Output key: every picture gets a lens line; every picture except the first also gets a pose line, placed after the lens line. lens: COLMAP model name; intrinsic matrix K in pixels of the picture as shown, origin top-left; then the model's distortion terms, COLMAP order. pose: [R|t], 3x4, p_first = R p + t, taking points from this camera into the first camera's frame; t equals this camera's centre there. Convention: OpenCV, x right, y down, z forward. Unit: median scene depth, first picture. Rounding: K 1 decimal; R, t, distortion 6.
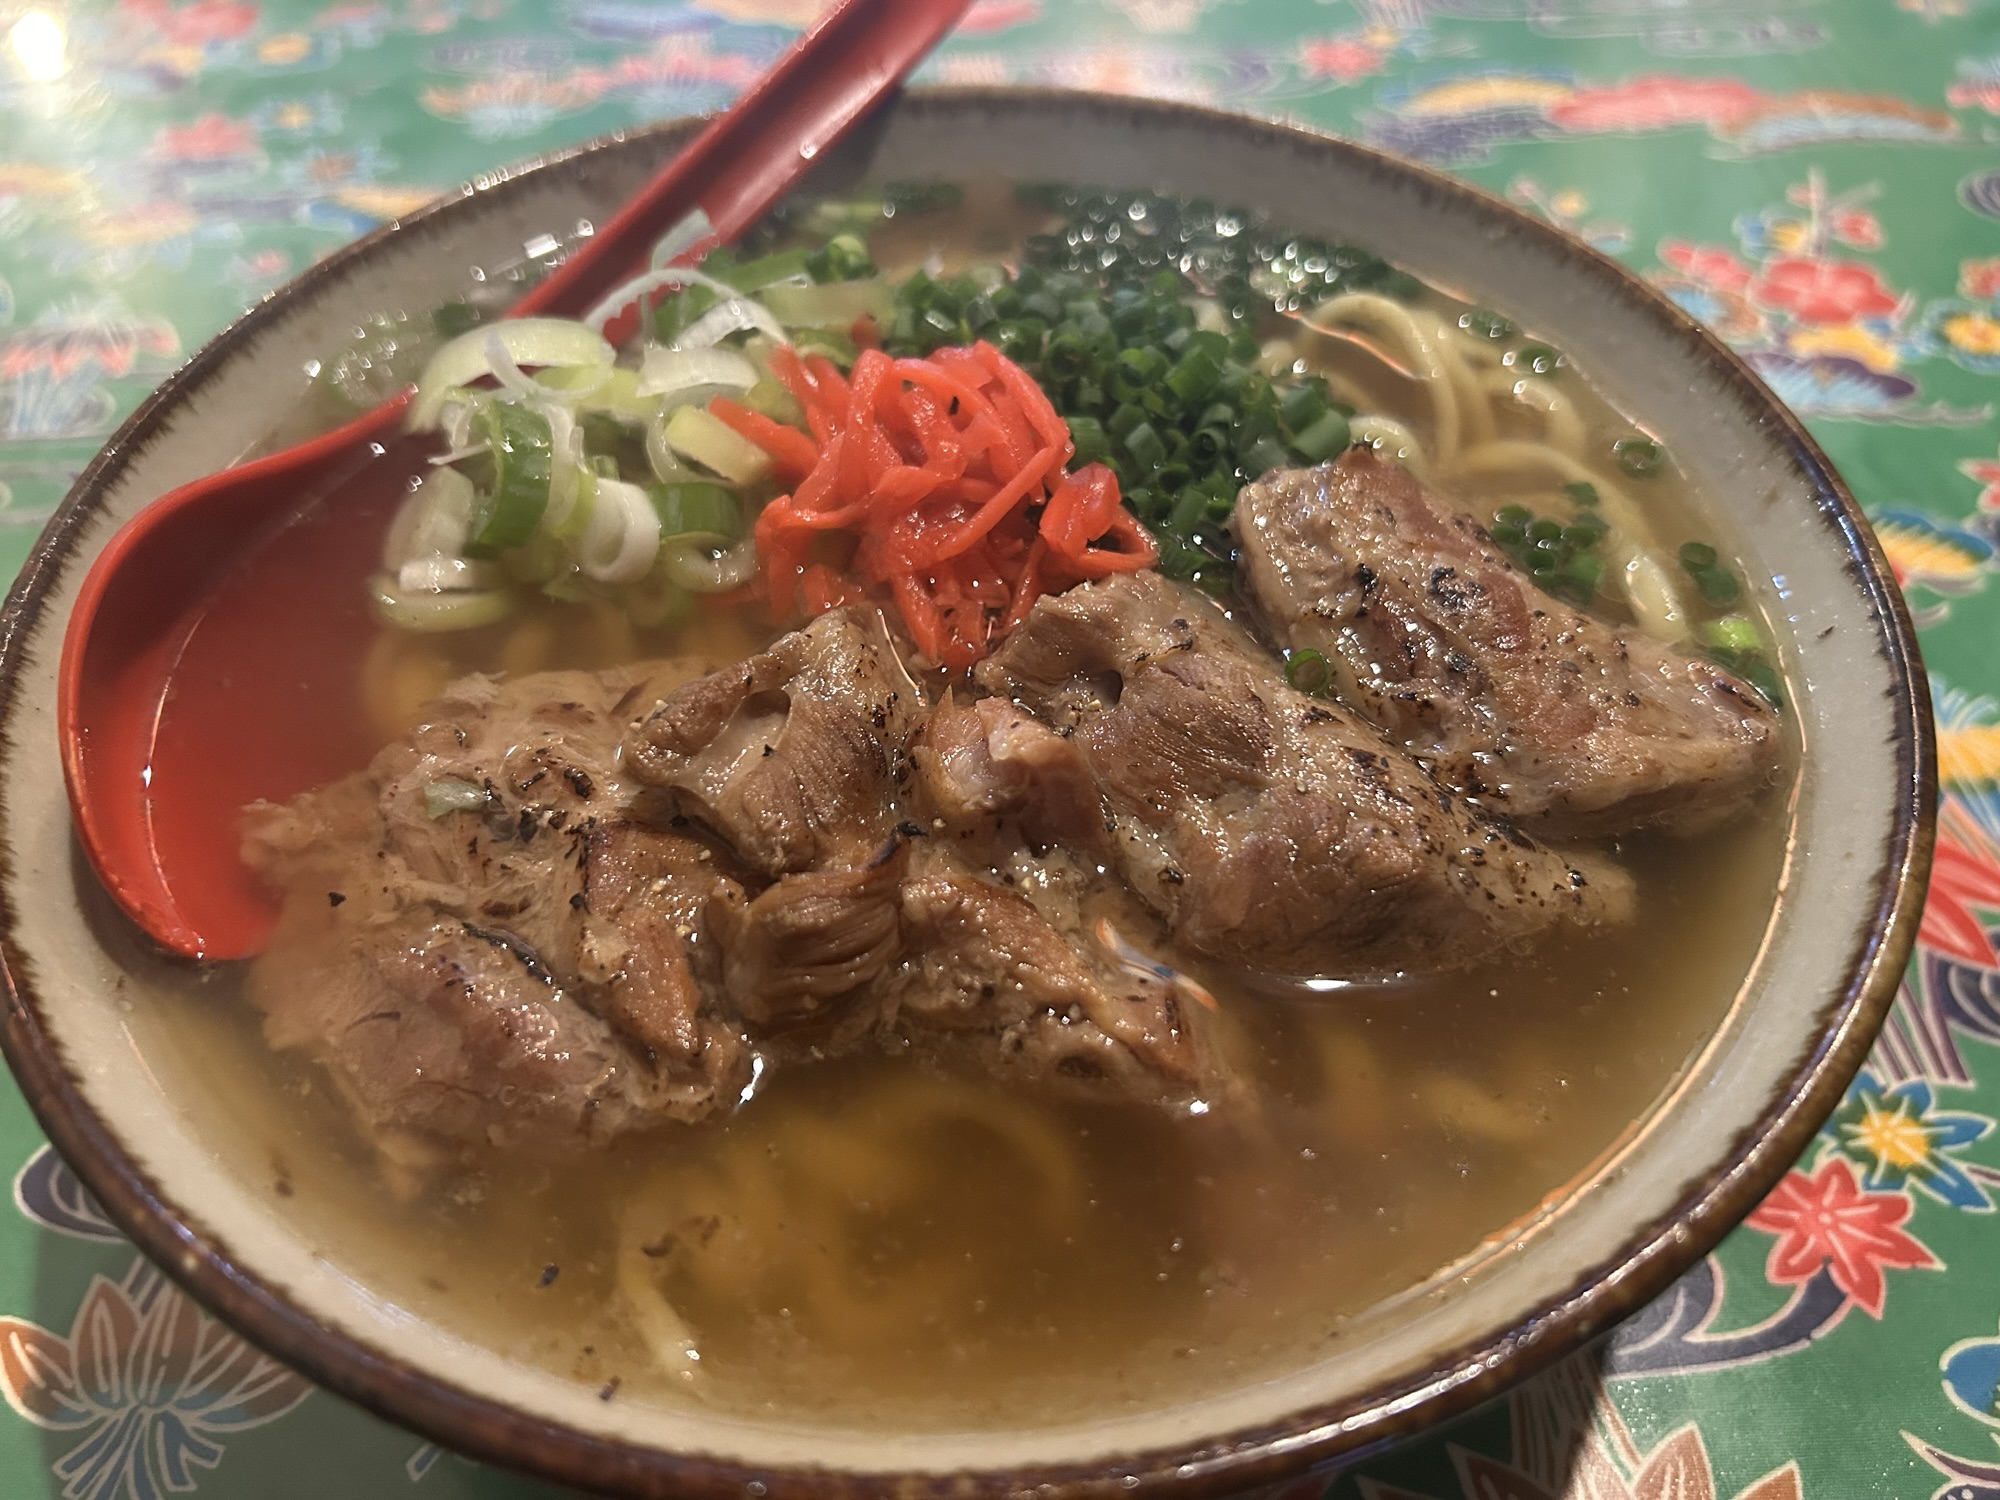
lens RADIAL K [[1615.0, 0, 1006.0], [0, 1615.0, 734.3], [0, 0, 1]] dist [0.019873, -0.052801]
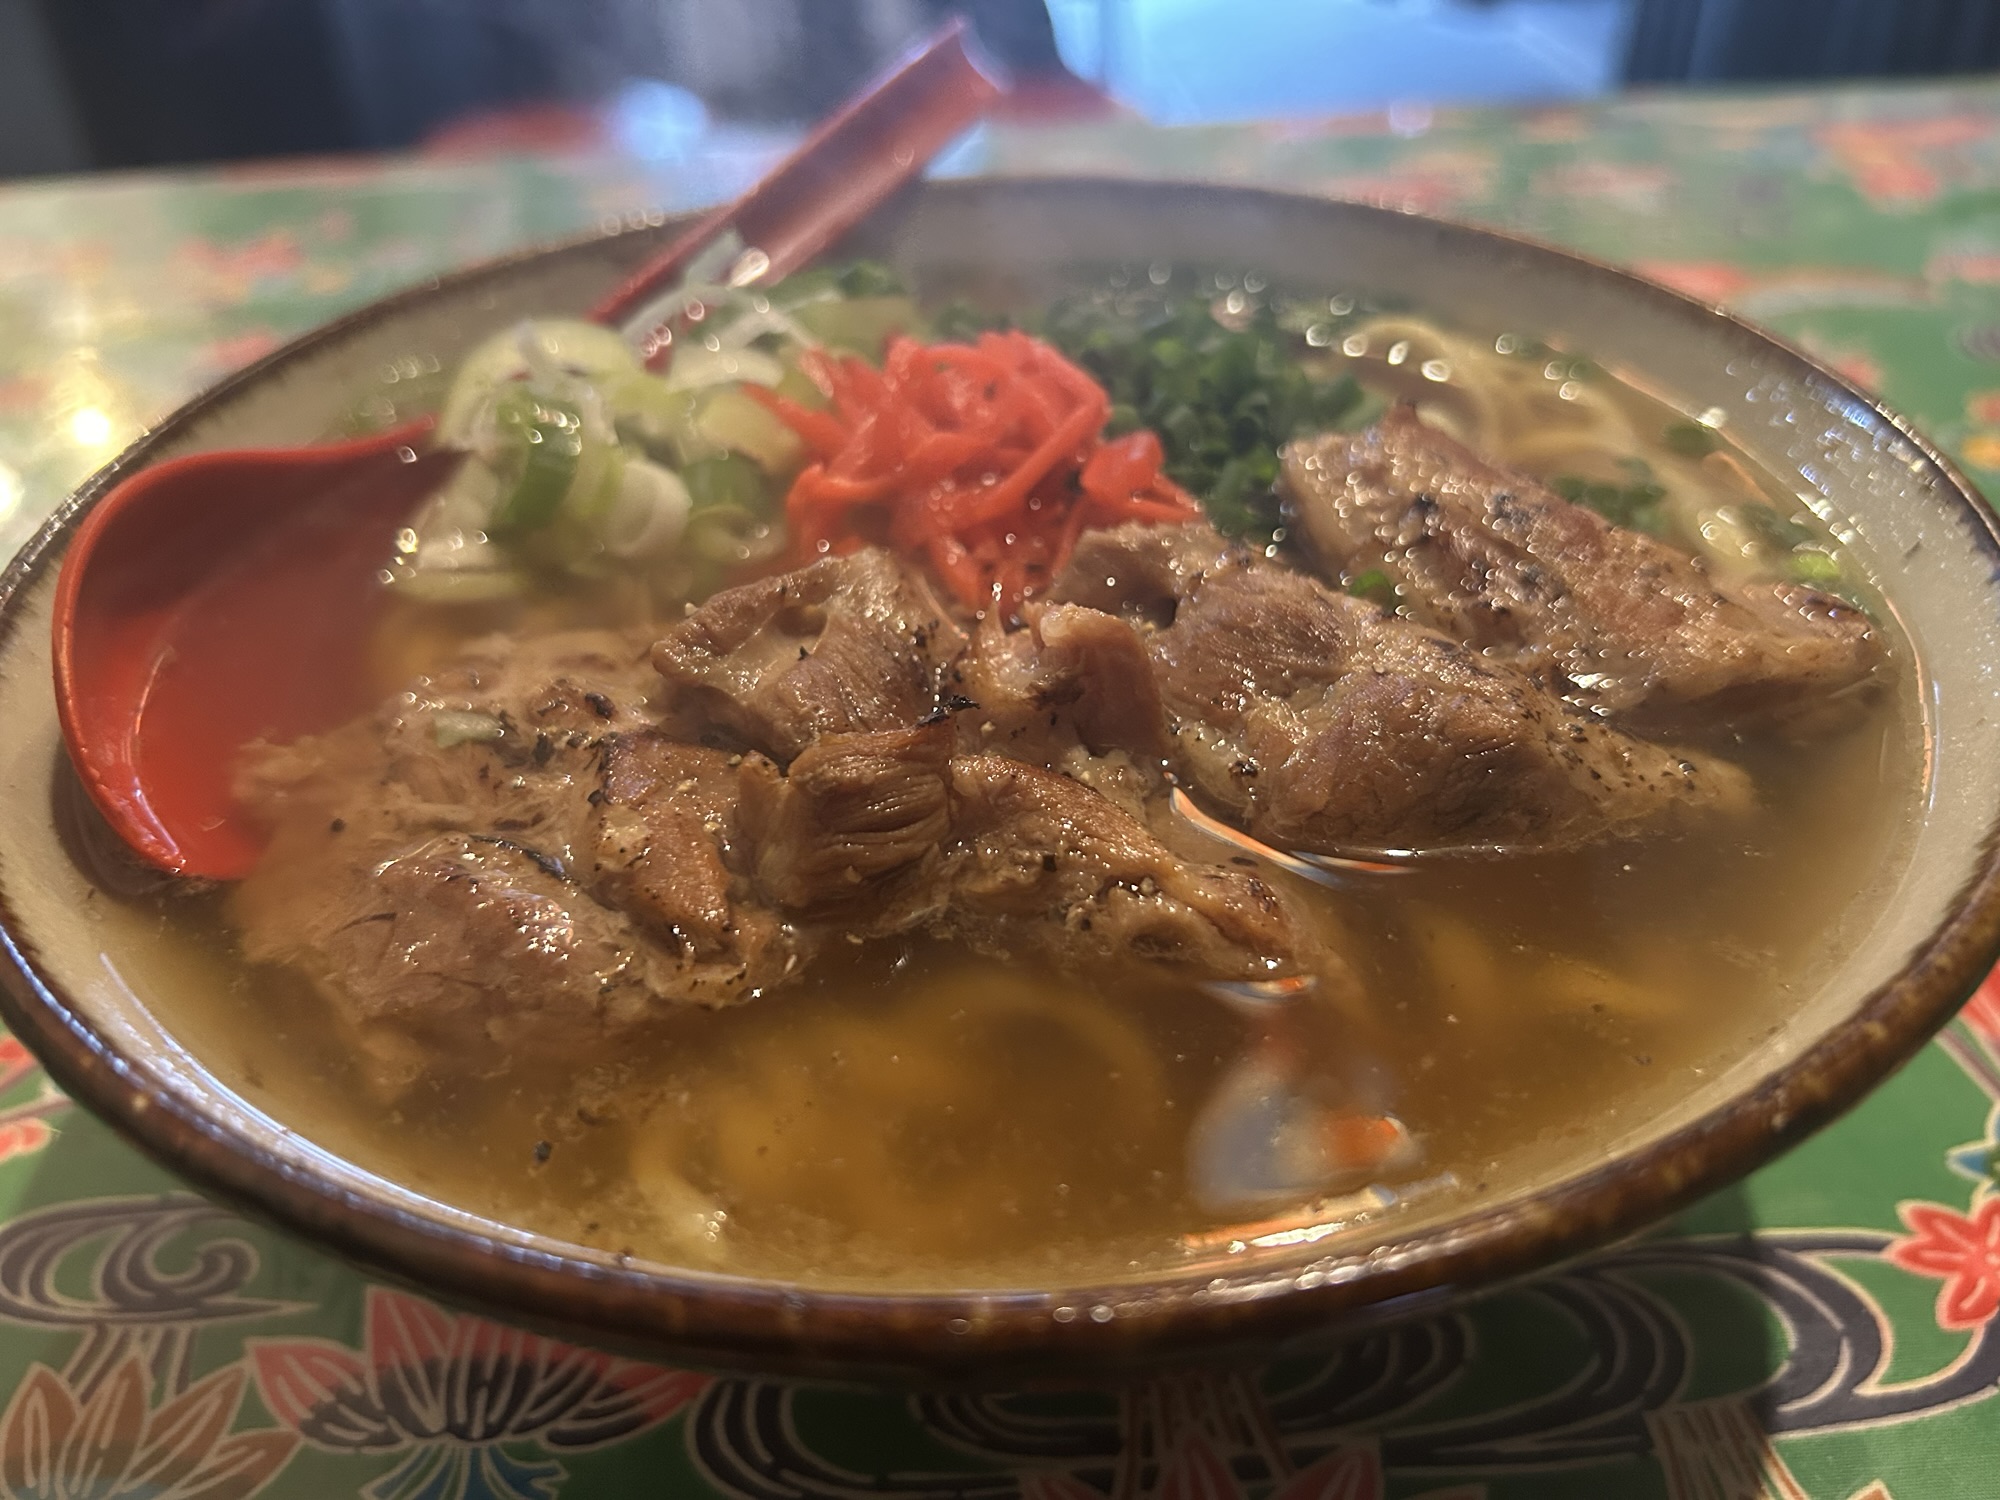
lens RADIAL K [[1615.0, 0, 1000.0], [0, 1615.0, 734.8], [0, 0, 1]] dist [0.019873, -0.052801]
pose [[0.999650, -0.025437, -0.007294, -0.027356], [0.023323, 0.977141, -0.211311, 0.249813], [0.012502, 0.211067, 0.977392, 0.095273]]
